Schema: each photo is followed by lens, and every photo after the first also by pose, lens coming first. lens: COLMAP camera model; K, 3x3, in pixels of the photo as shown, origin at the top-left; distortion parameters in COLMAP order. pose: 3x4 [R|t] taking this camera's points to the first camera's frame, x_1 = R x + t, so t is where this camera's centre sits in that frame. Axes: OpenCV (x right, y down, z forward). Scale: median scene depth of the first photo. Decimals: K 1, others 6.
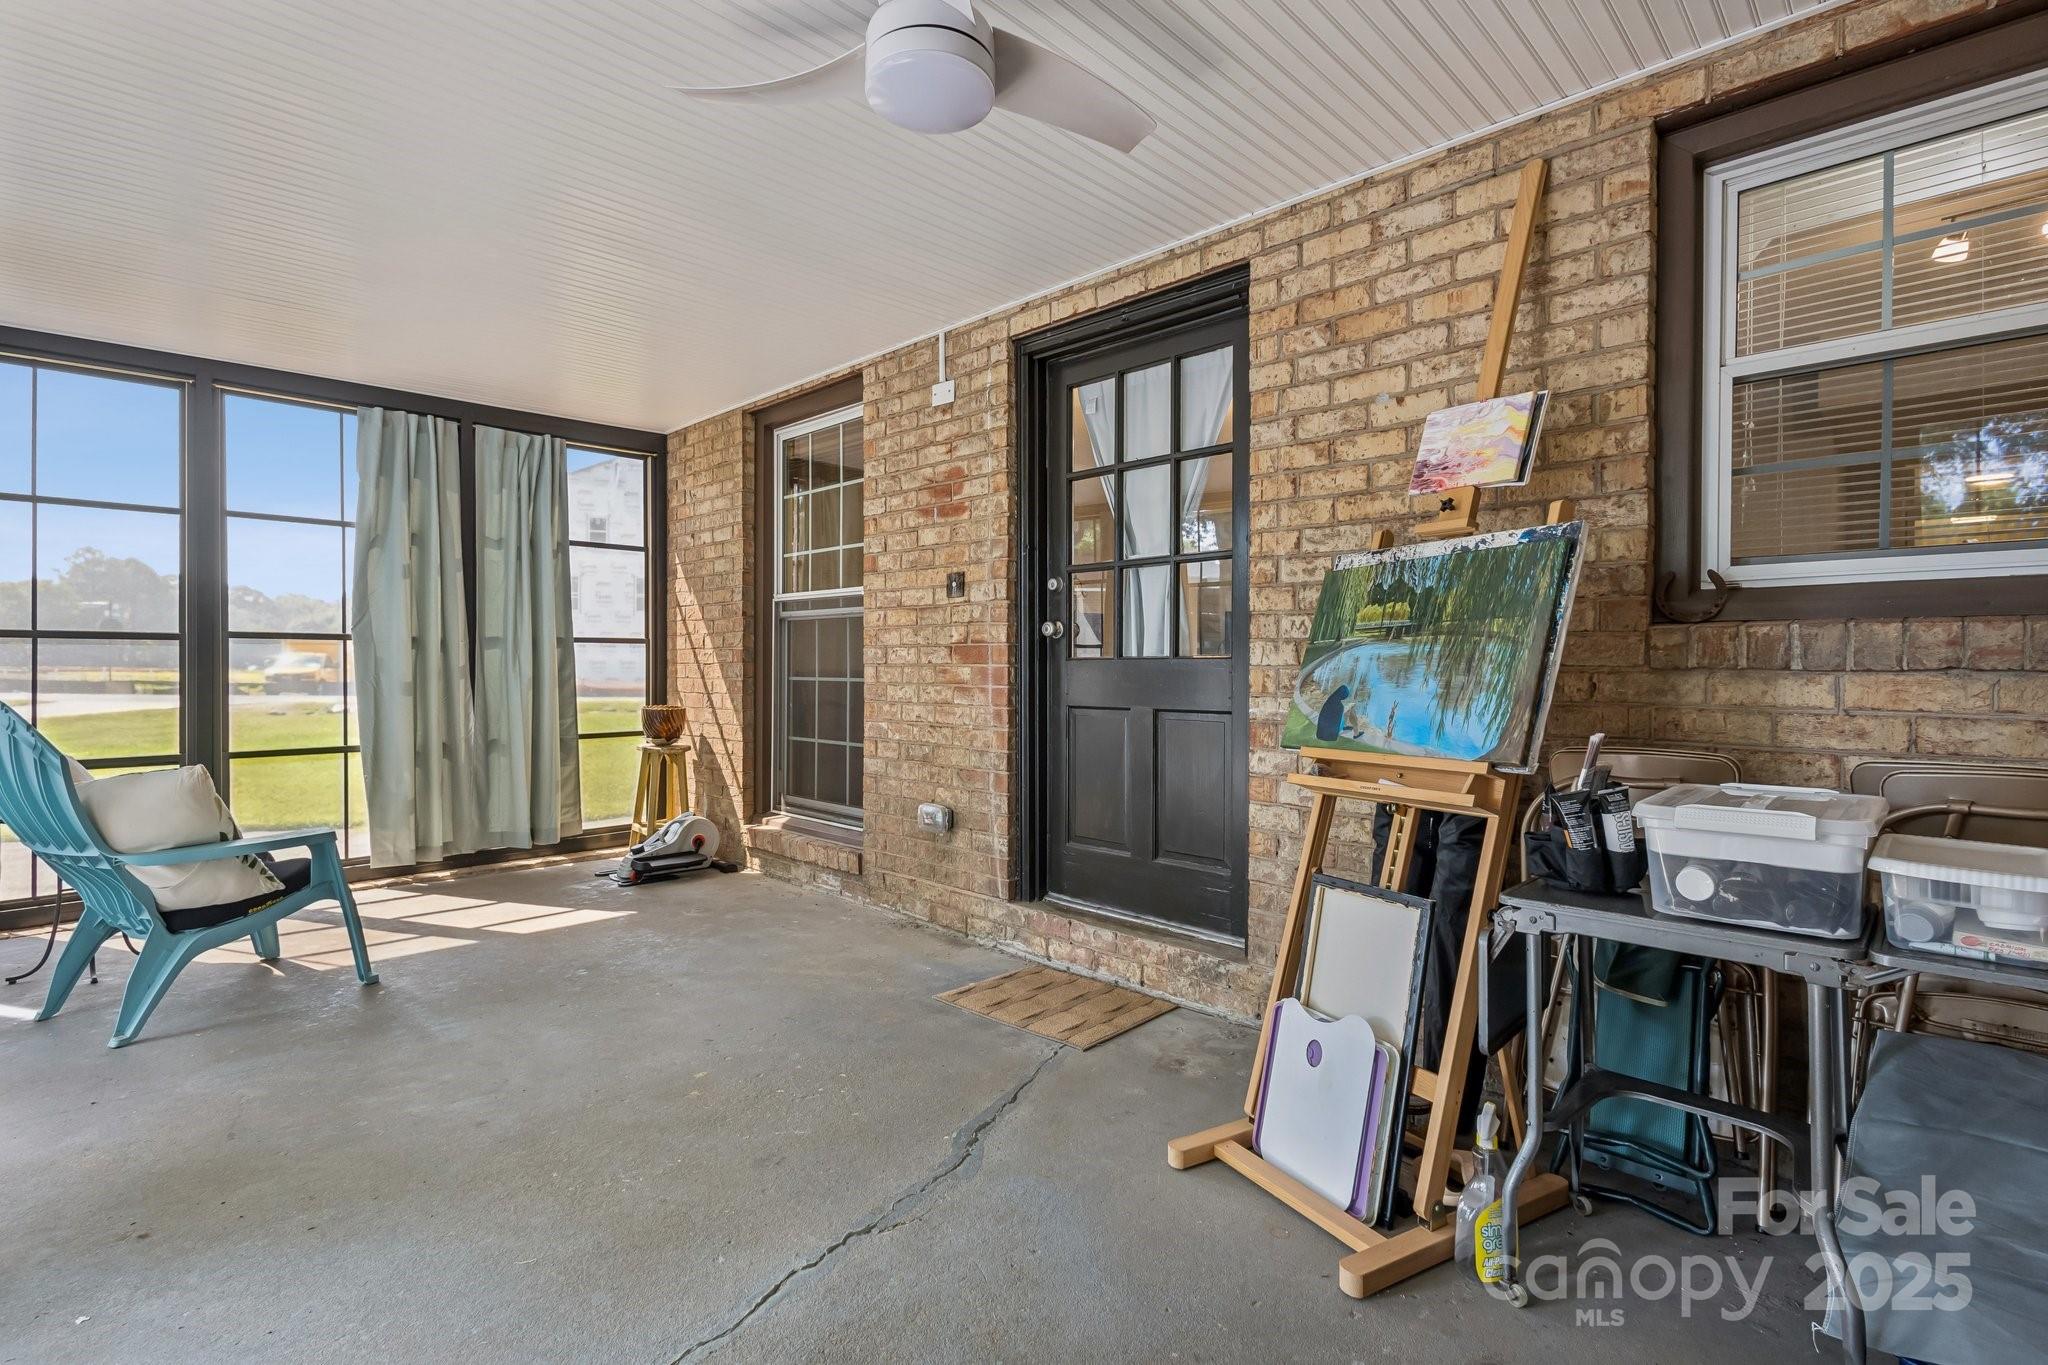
lens RADIAL K [[942.2, 0, 1026.6], [0, 942.2, 669.2], [0, 0, 1]] dist [0.003713, -0.000083]
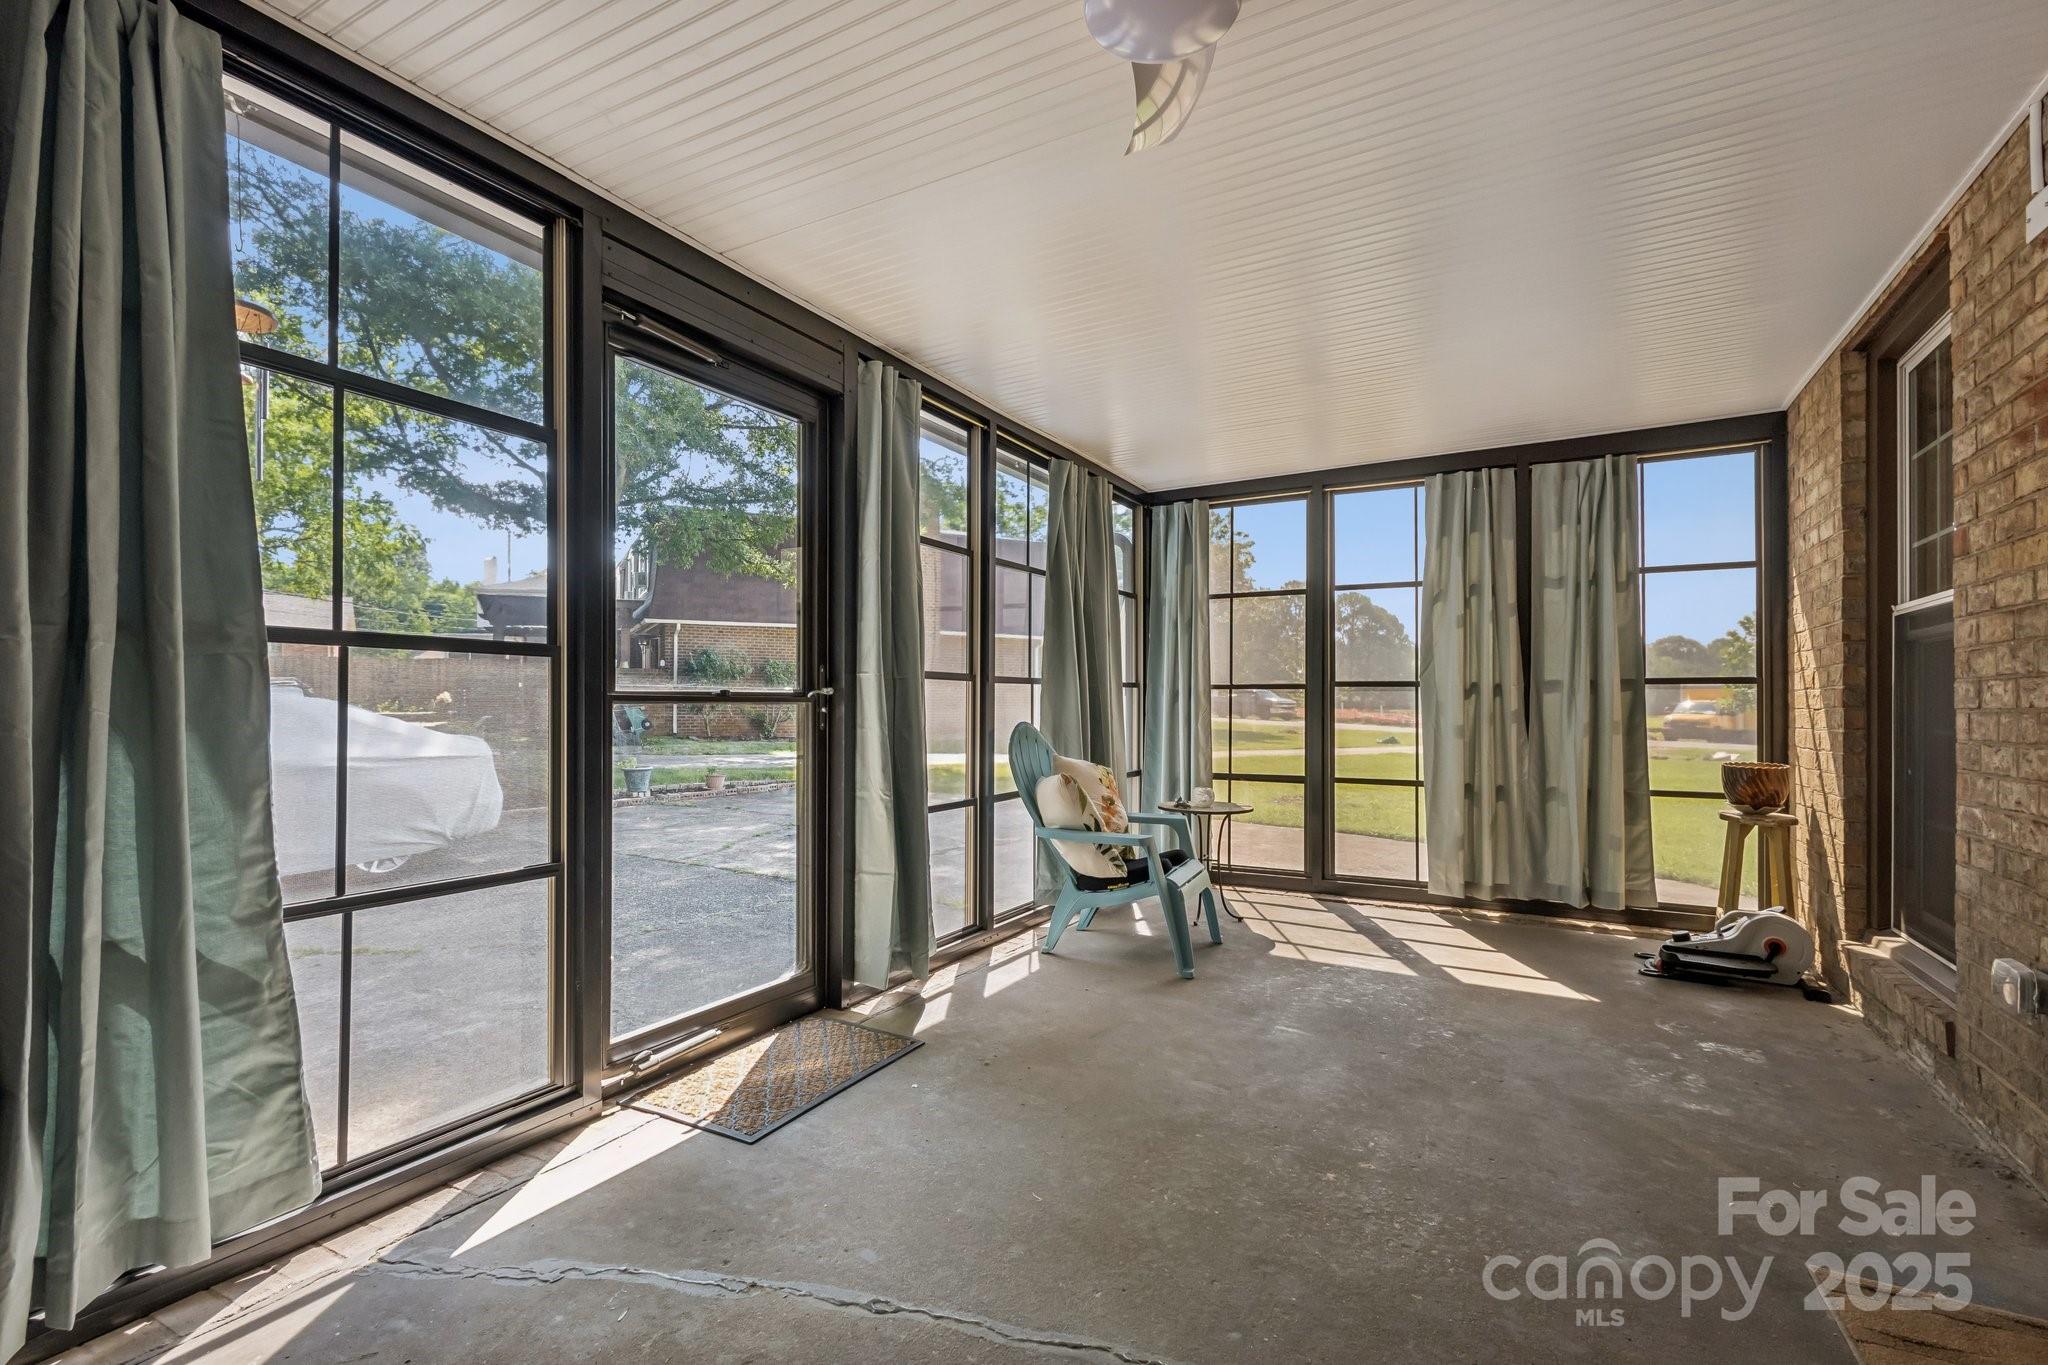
lens RADIAL K [[942.2, 0, 1021.9], [0, 942.2, 697.2], [0, 0, 1]] dist [0.003713, -0.000083]
pose [[0.262444, -0.009200, -0.964903, 0.239564], [-0.010468, 0.999869, -0.012381, 0.000678], [0.964890, 0.013350, 0.262313, 0.246516]]
